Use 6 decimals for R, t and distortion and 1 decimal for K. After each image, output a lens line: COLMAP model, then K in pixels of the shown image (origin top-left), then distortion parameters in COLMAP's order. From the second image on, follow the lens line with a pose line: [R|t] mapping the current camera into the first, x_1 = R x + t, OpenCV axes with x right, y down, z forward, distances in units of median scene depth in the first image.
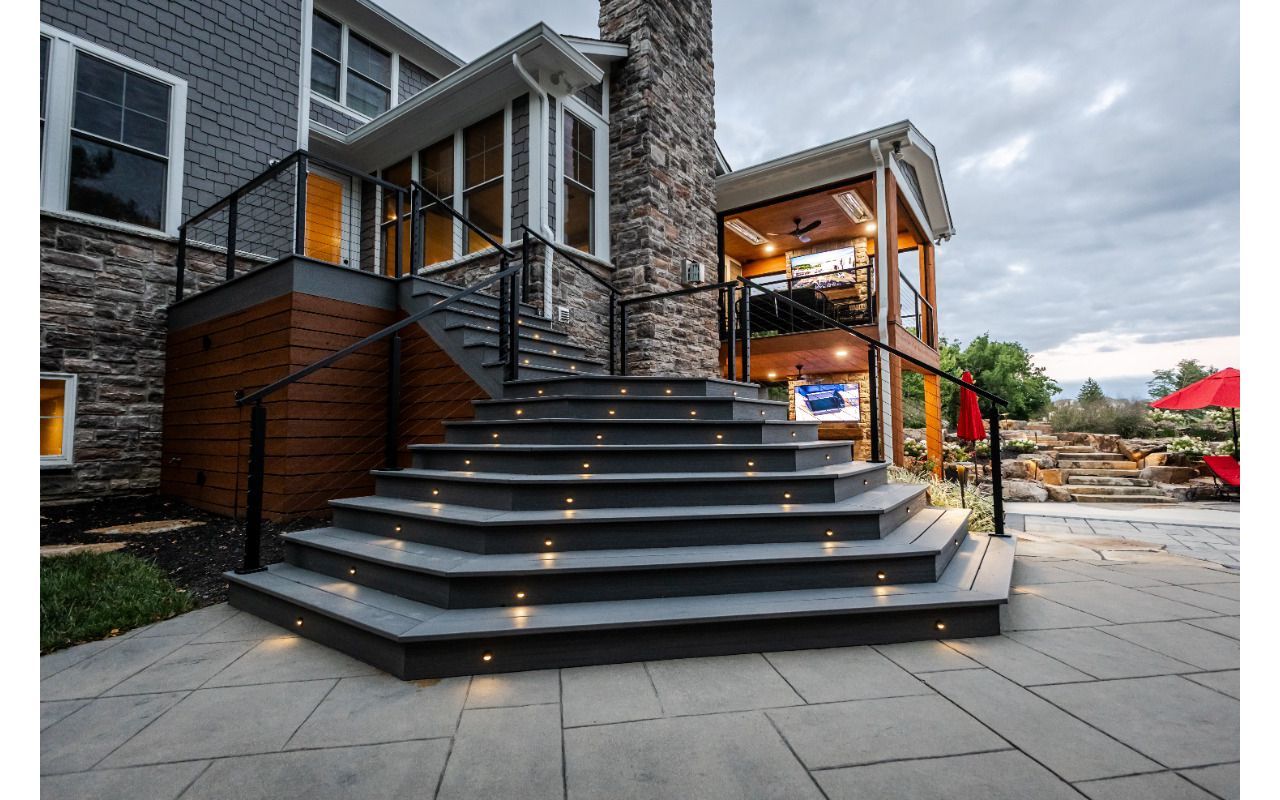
lens RADIAL K [[558.4, 0, 639.9], [0, 558.4, 400.1], [0, 0, 1]] dist [-0.000039, -0.000001]
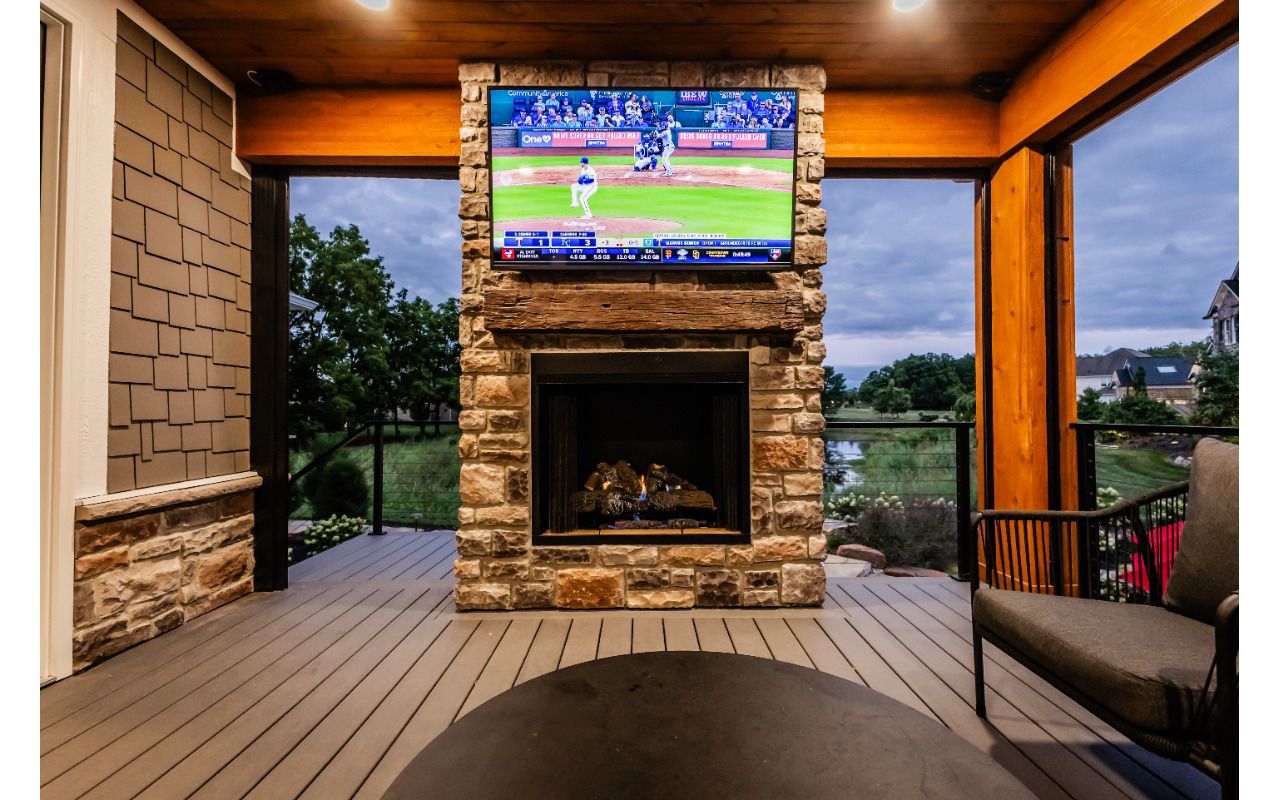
lens RADIAL K [[558.4, 0, 640.4], [0, 558.4, 403.3], [0, 0, 1]] dist [-0.000039, -0.000001]
pose [[0.819615, 0.012064, 0.572787, 0.198631], [-0.040383, 0.998508, 0.036754, -0.149751], [-0.571489, -0.053255, 0.818880, 0.784644]]
